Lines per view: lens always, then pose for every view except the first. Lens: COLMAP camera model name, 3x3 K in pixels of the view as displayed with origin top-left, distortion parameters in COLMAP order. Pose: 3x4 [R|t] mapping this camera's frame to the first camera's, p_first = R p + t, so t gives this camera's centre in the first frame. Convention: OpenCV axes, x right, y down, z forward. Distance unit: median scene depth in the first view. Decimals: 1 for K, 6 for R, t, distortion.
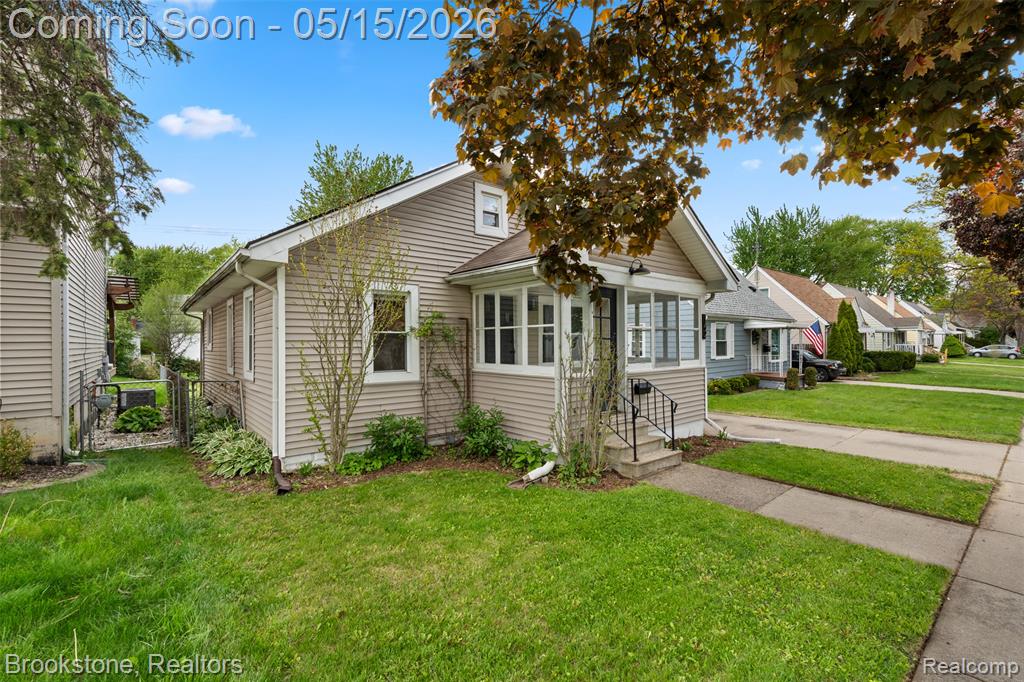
lens RADIAL K [[432.2, 0, 512.0], [0, 432.2, 341.0], [0, 0, 1]] dist [0.000618, 0.000010]
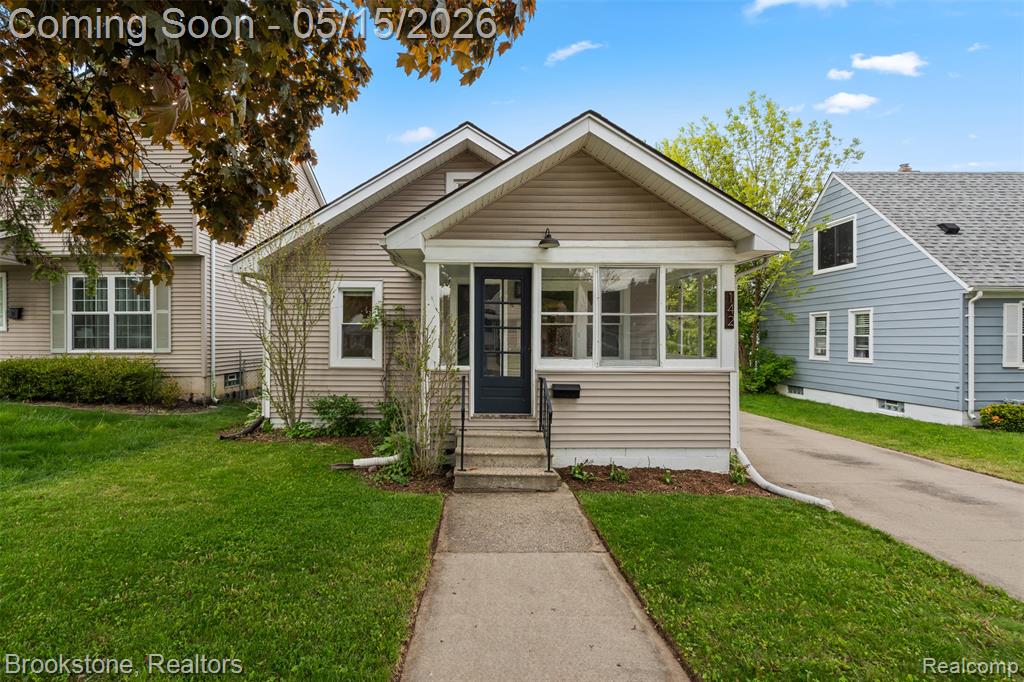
lens RADIAL K [[468.6, 0, 544.9], [0, 468.6, 338.5], [0, 0, 1]] dist [-0.011334, -0.000350]
pose [[0.781341, 0.005252, -0.624082, 0.845324], [-0.004929, 0.999985, 0.002245, 0.013256], [0.624085, 0.001322, 0.781355, 0.327560]]
